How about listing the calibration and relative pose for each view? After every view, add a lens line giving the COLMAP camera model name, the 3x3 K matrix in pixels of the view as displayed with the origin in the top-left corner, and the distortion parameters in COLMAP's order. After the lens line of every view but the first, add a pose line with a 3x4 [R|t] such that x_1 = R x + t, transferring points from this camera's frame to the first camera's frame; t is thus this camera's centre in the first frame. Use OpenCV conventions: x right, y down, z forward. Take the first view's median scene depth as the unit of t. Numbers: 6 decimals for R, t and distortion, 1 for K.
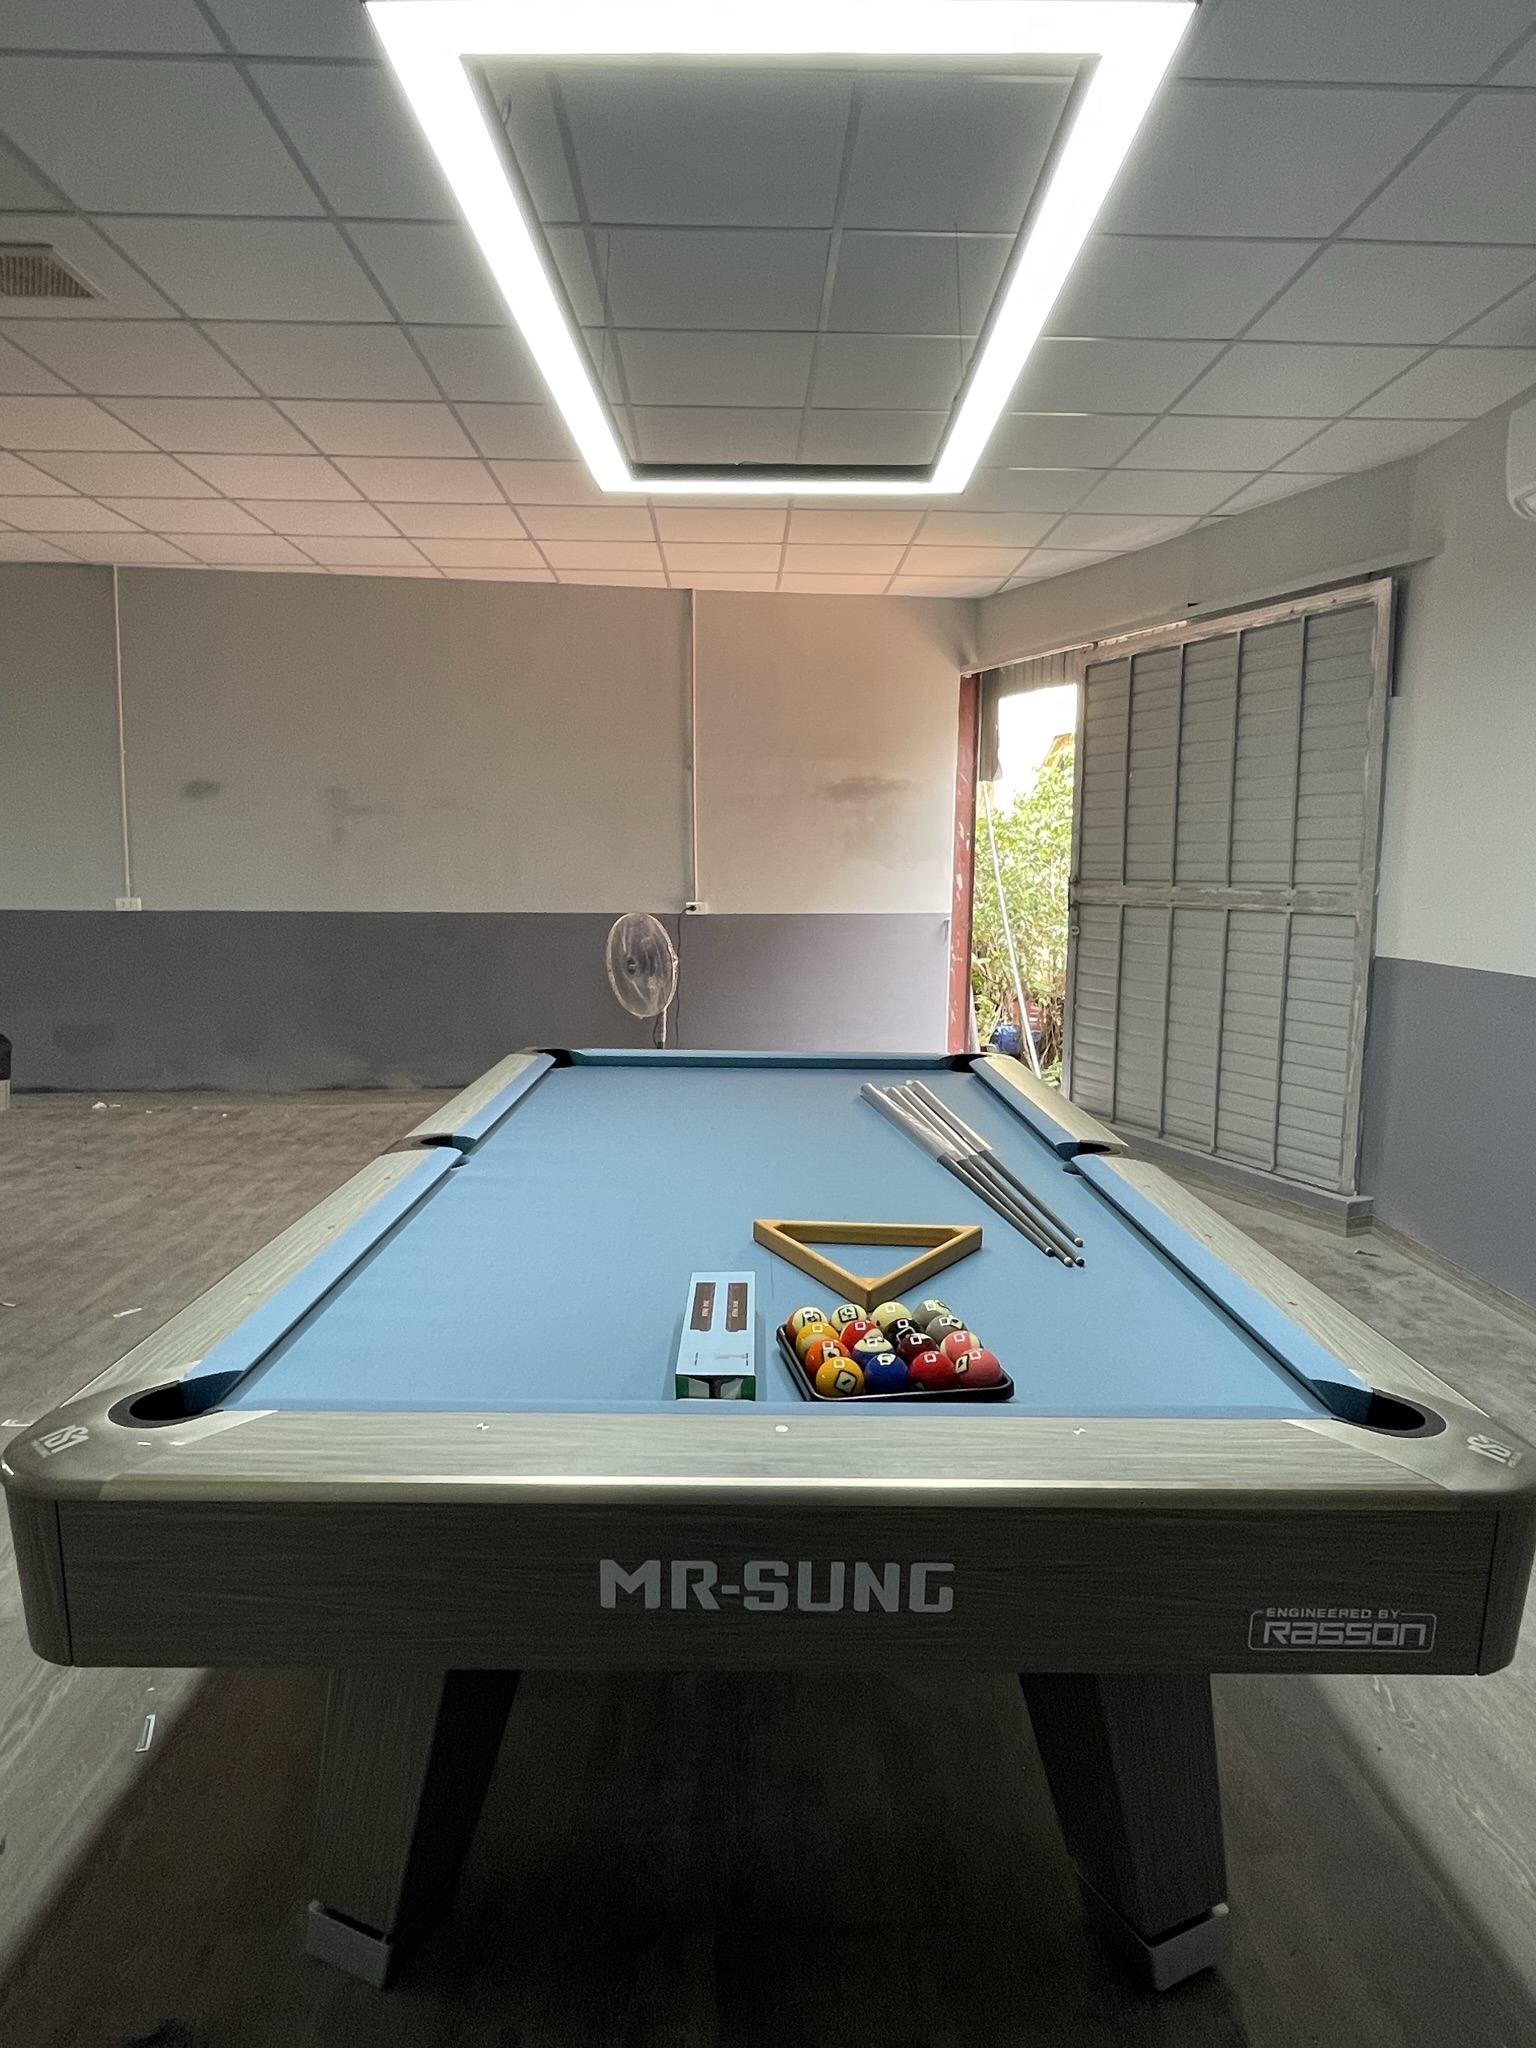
lens RADIAL K [[1282.1, 0, 771.4], [0, 1282.1, 1028.8], [0, 0, 1]] dist [-0.003210, -0.001051]
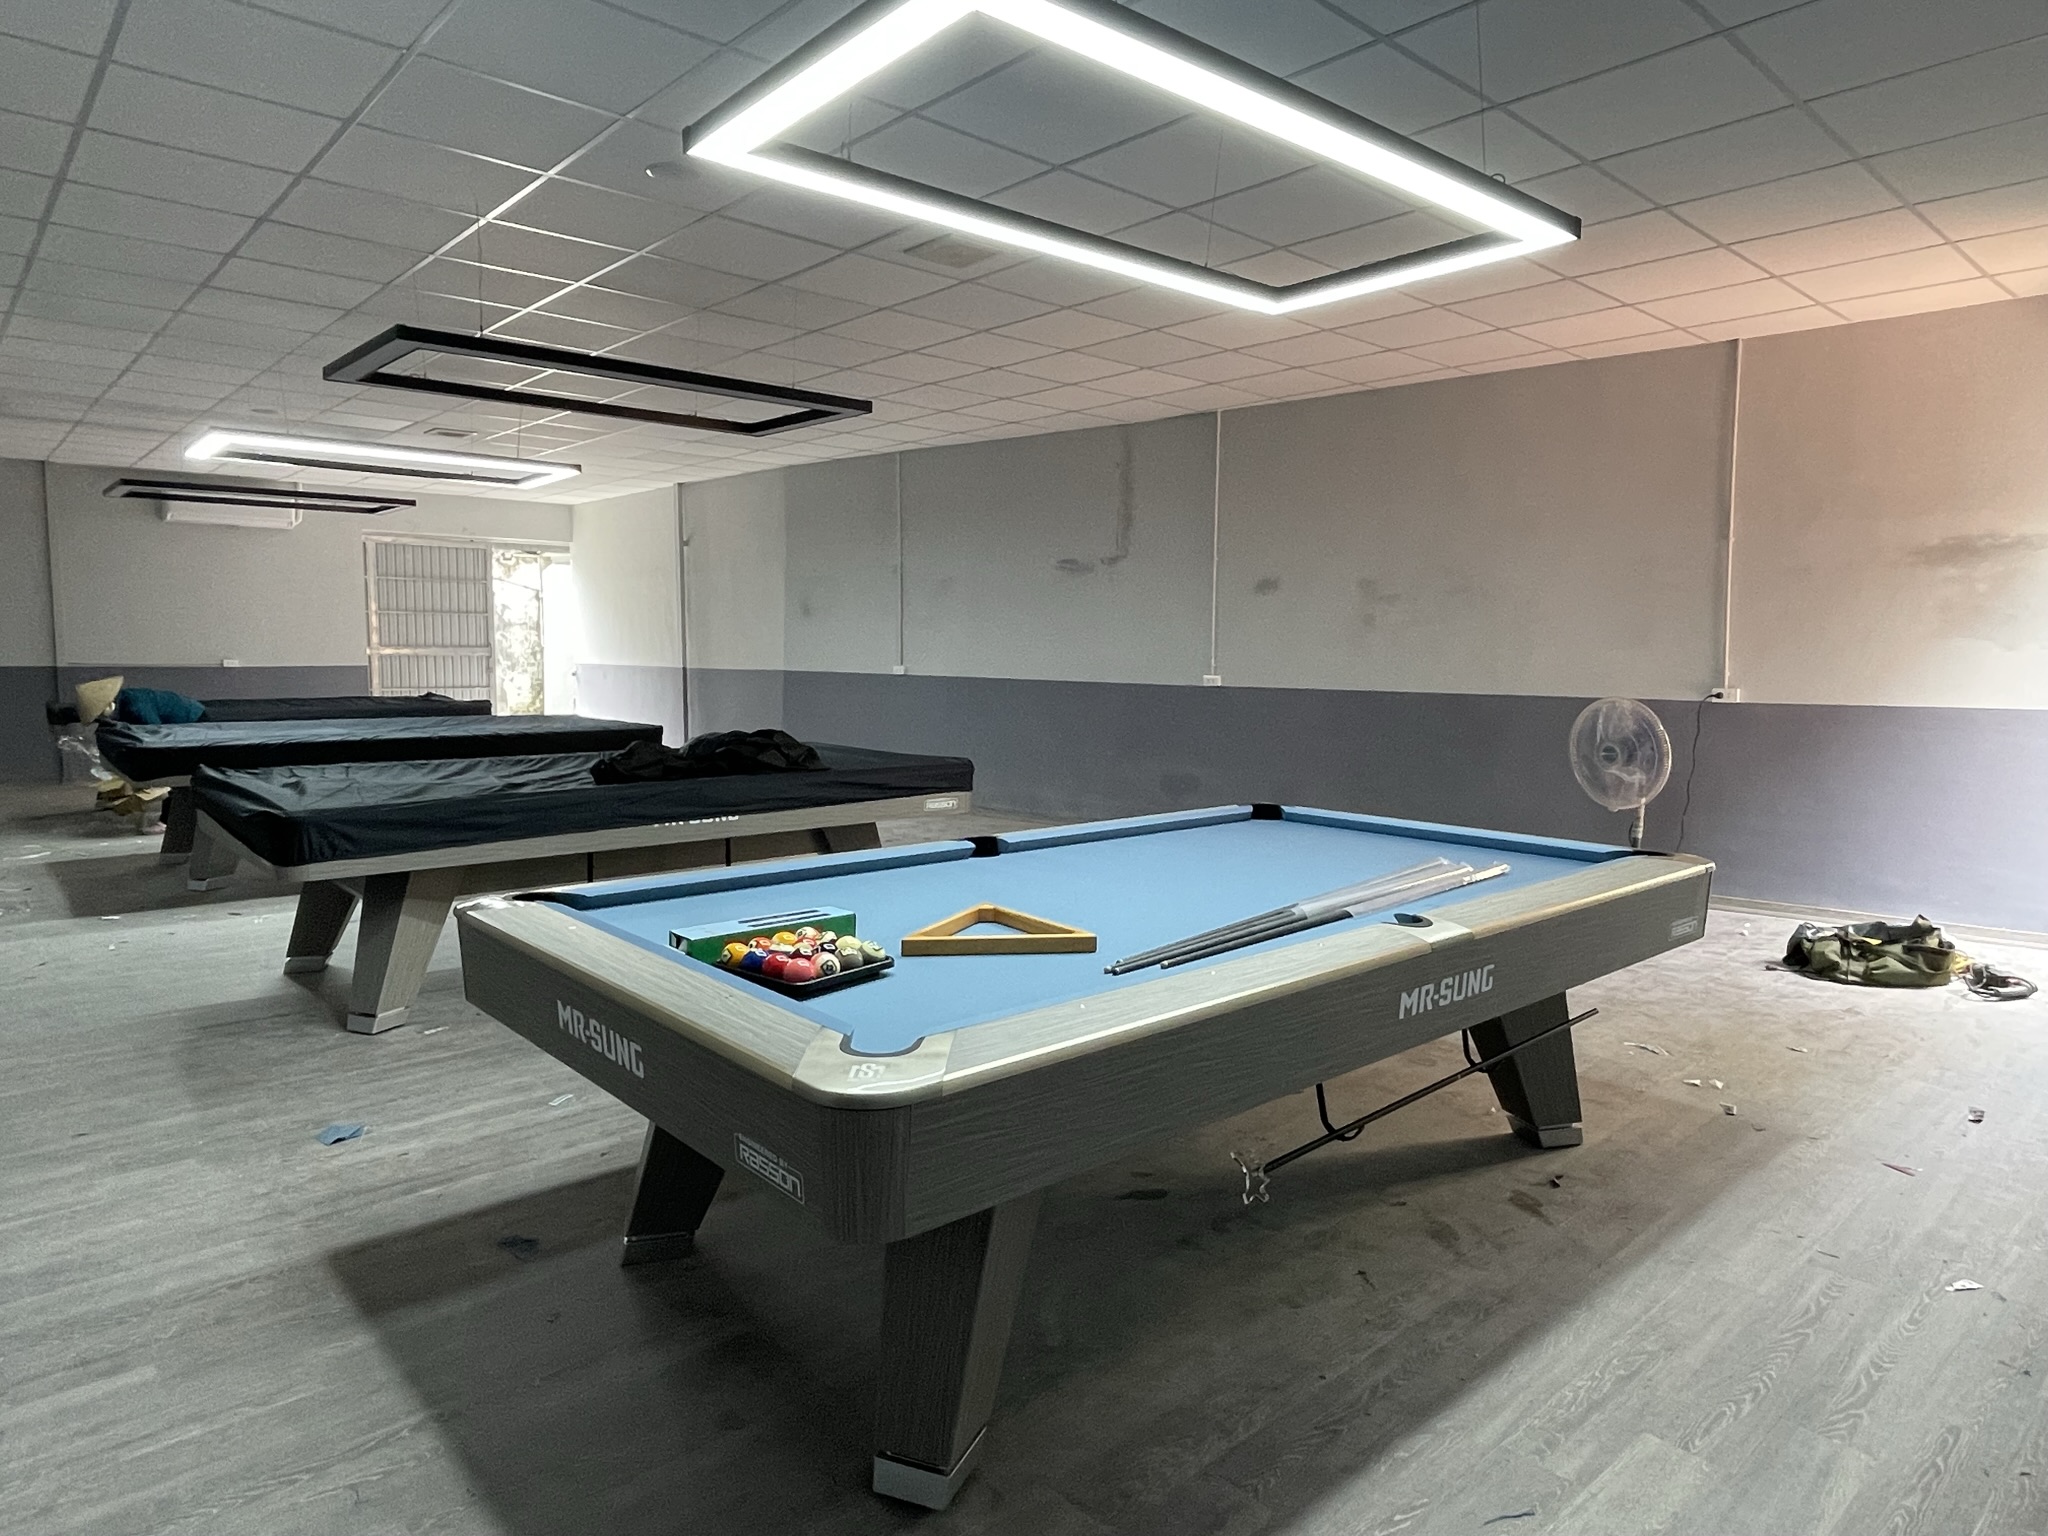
lens RADIAL K [[1303.4, 0, 1021.7], [0, 1303.4, 773.1], [0, 0, 1]] dist [0.006193, 0.000905]
pose [[0.637470, 0.069702, -0.767316, 0.351493], [-0.098975, 0.995056, 0.008163, 0.000239], [0.764092, 0.070741, 0.641217, 0.054828]]
